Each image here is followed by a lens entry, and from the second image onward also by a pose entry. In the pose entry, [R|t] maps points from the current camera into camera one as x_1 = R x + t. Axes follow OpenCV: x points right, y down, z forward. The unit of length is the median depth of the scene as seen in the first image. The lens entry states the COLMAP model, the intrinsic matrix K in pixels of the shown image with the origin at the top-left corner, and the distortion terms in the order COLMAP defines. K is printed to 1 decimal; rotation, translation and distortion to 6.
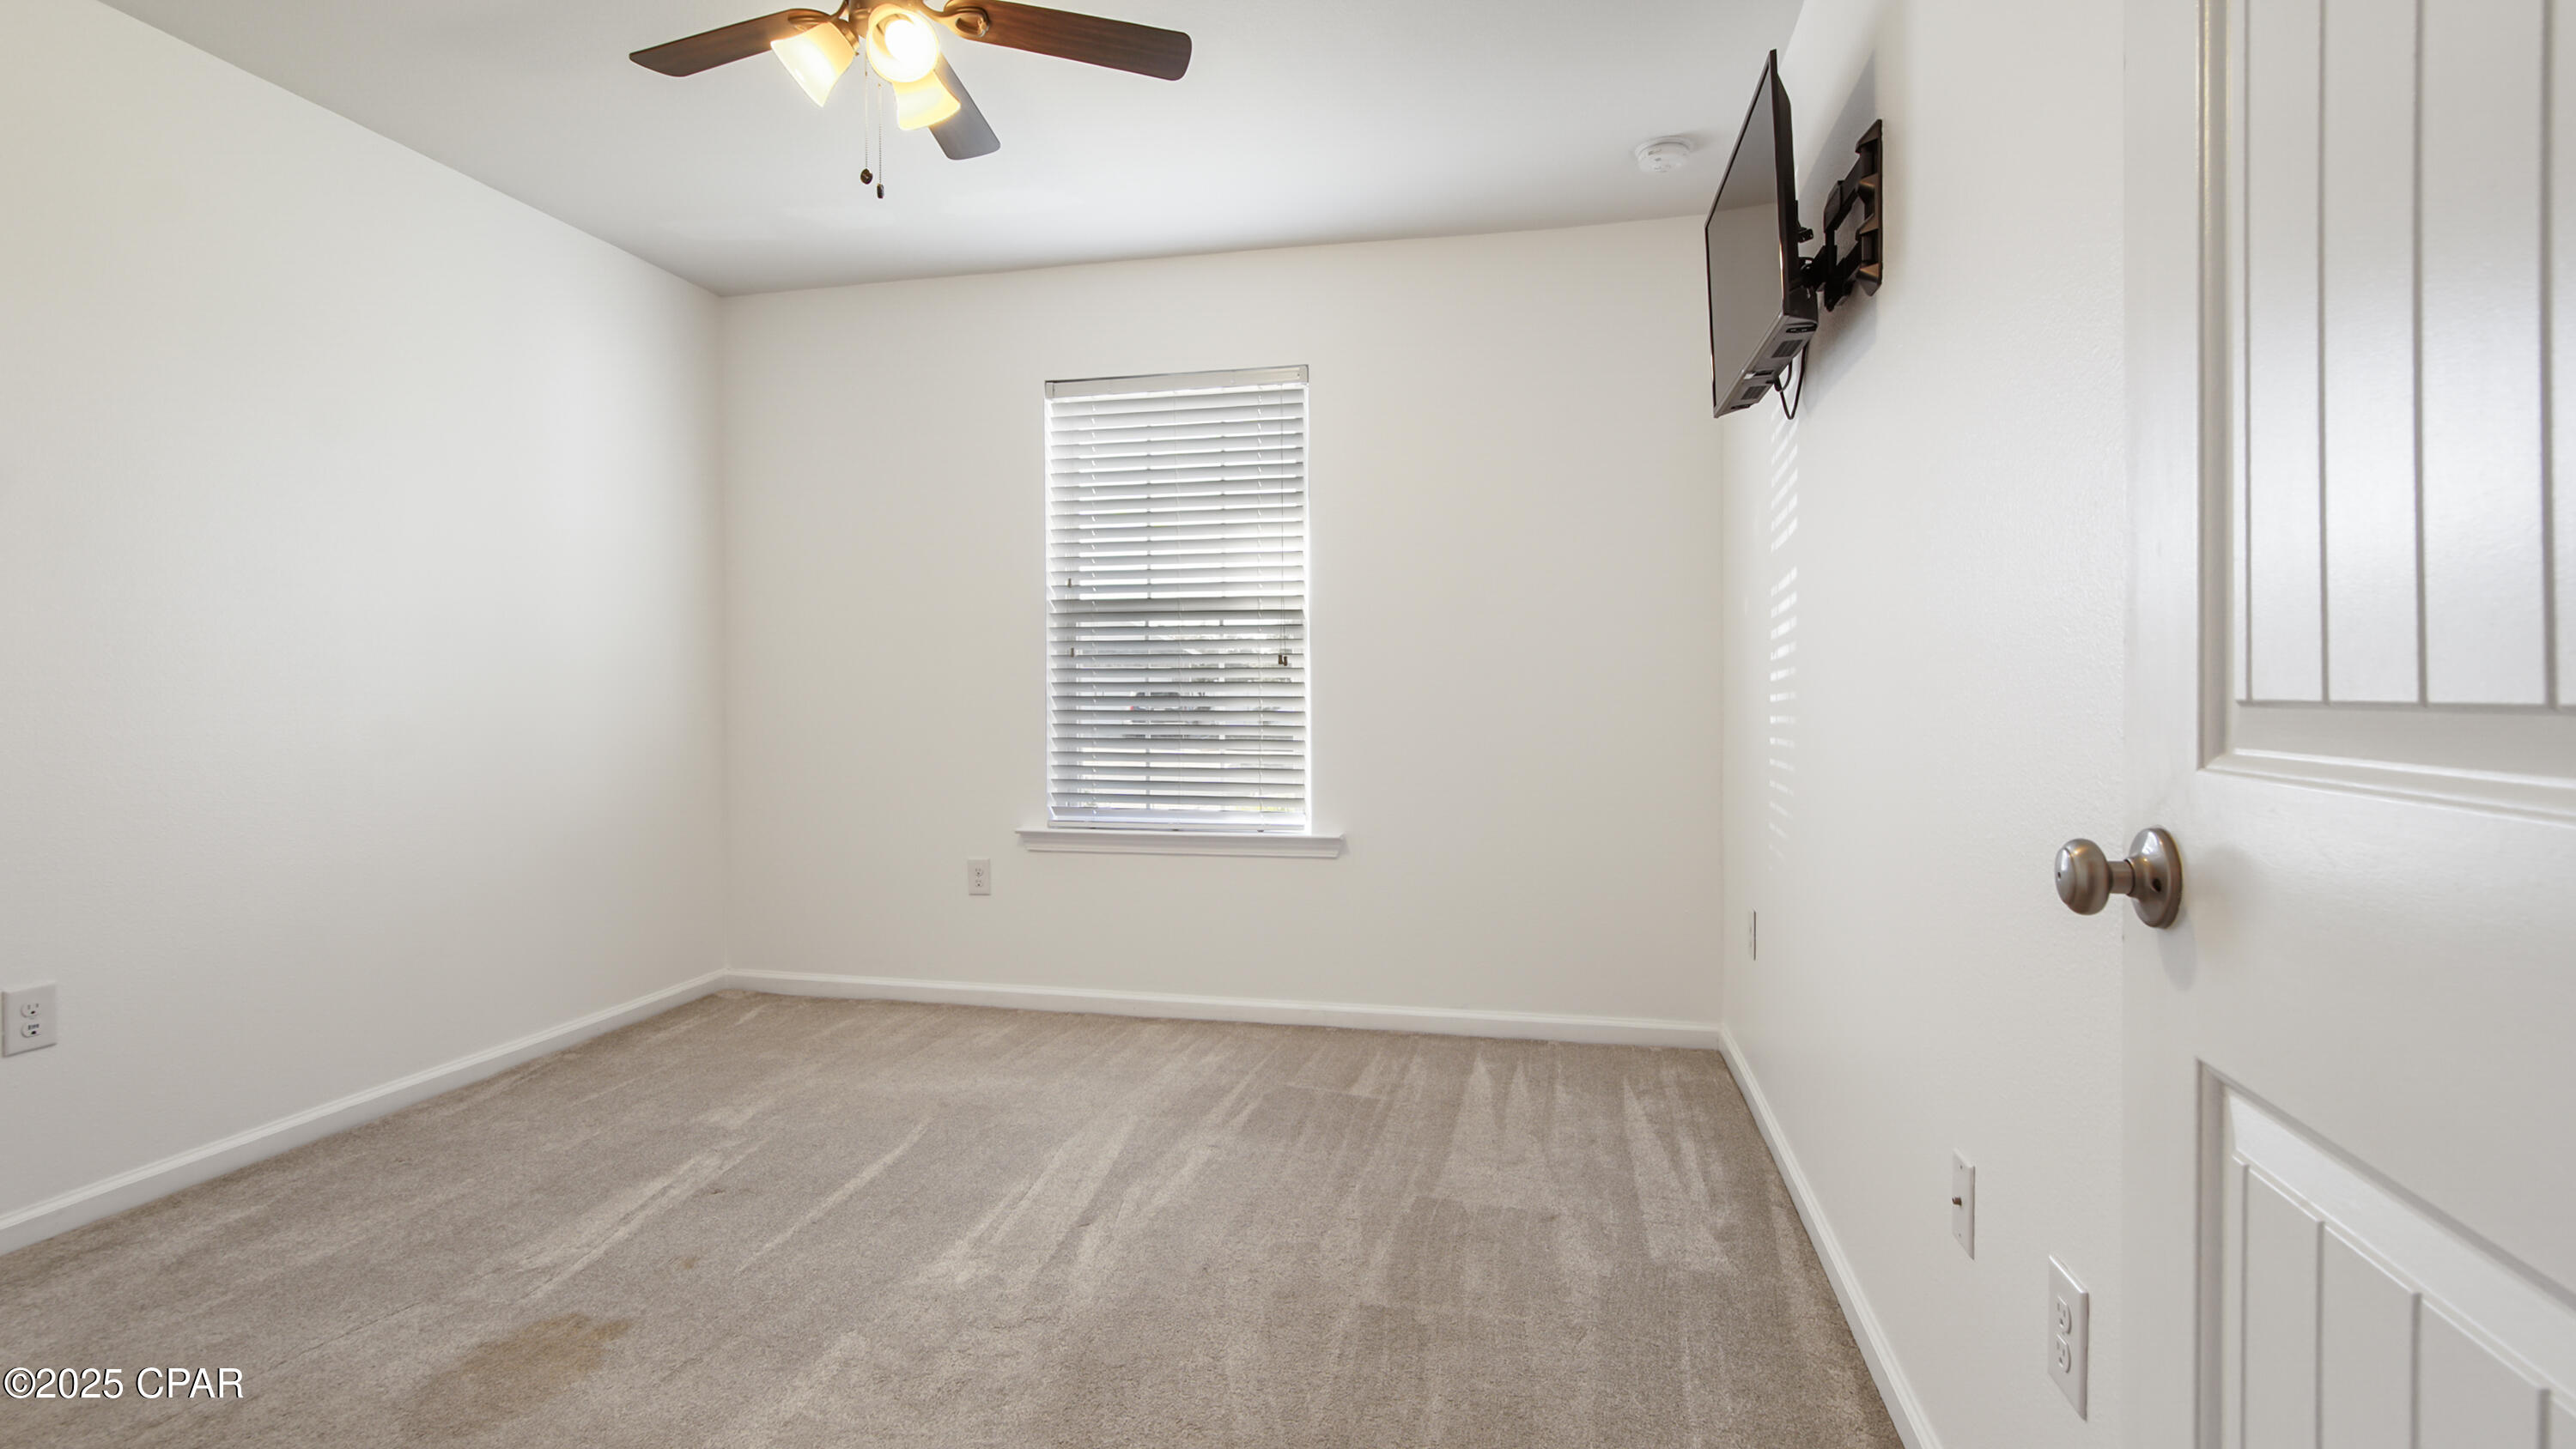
lens RADIAL K [[1180.5, 0, 1291.9], [0, 1180.5, 659.0], [0, 0, 1]] dist [-0.001129, -0.000406]
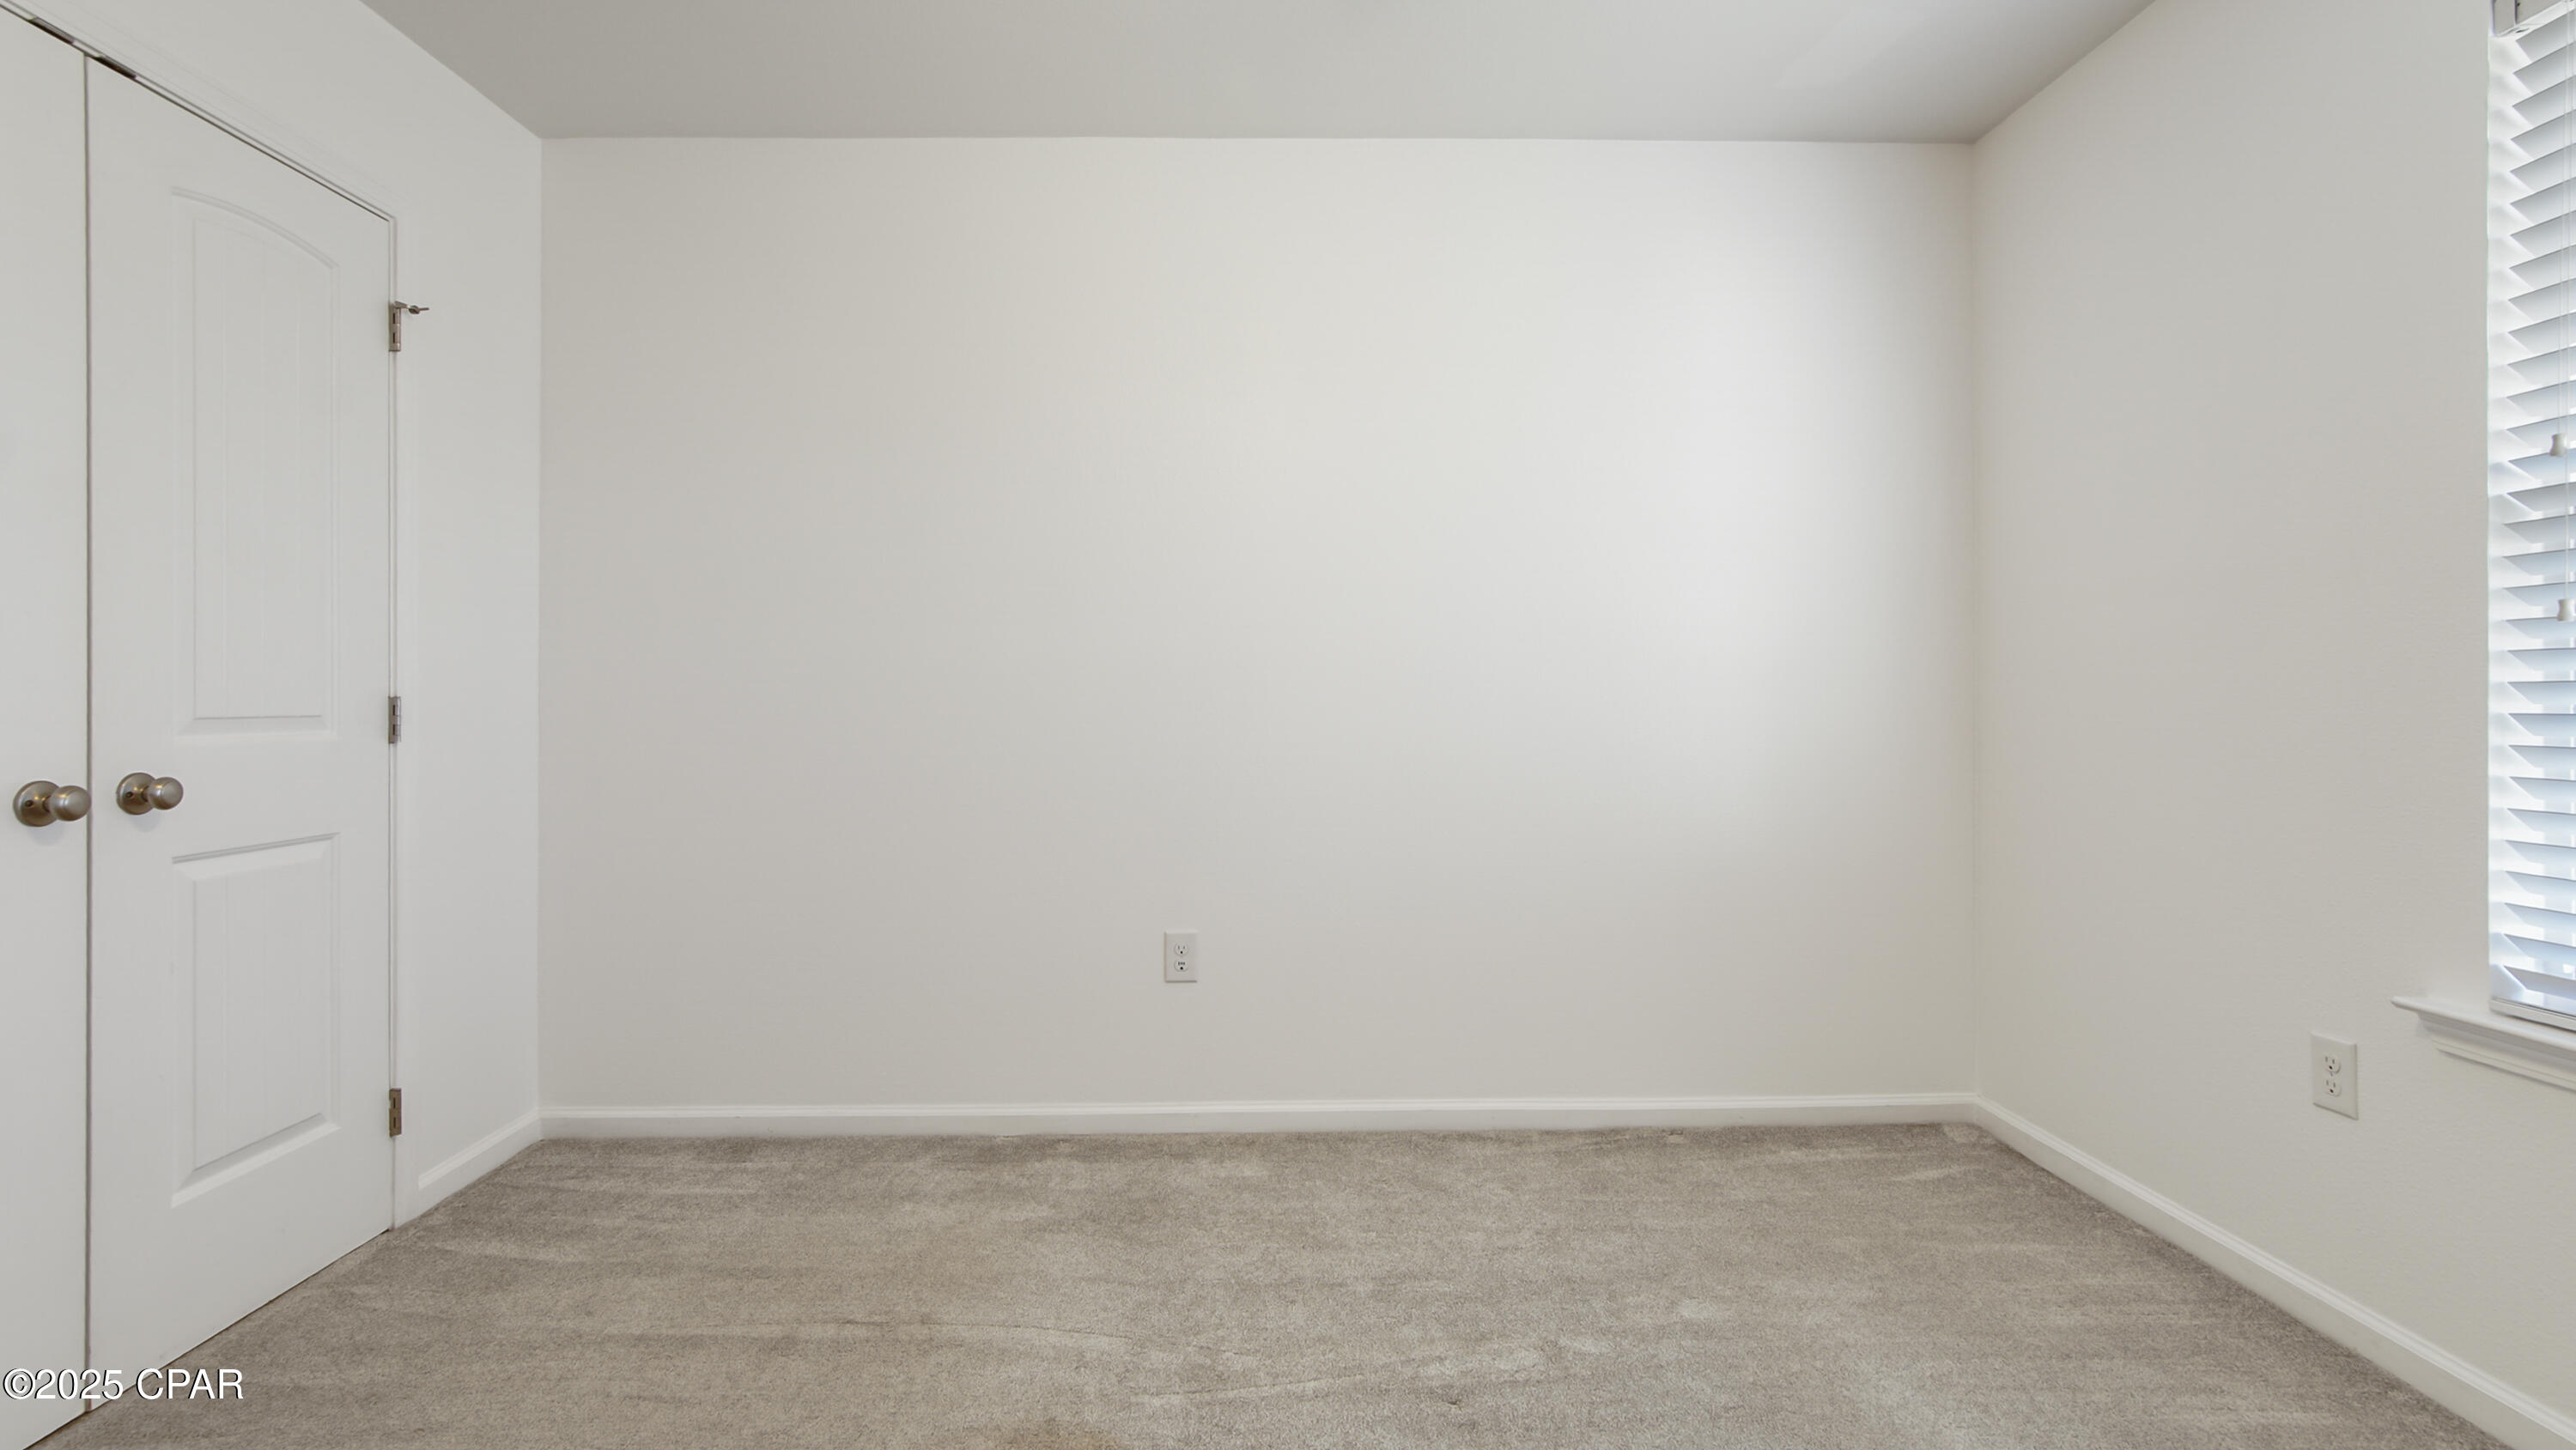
lens RADIAL K [[1203.7, 0, 1298.3], [0, 1203.7, 698.6], [0, 0, 1]] dist [0.002505, 0.000743]
pose [[0.238218, 0.007045, -0.971186, 0.136844], [0.026787, 0.999546, 0.013822, 0.007906], [0.970842, -0.029308, 0.237921, 0.515910]]
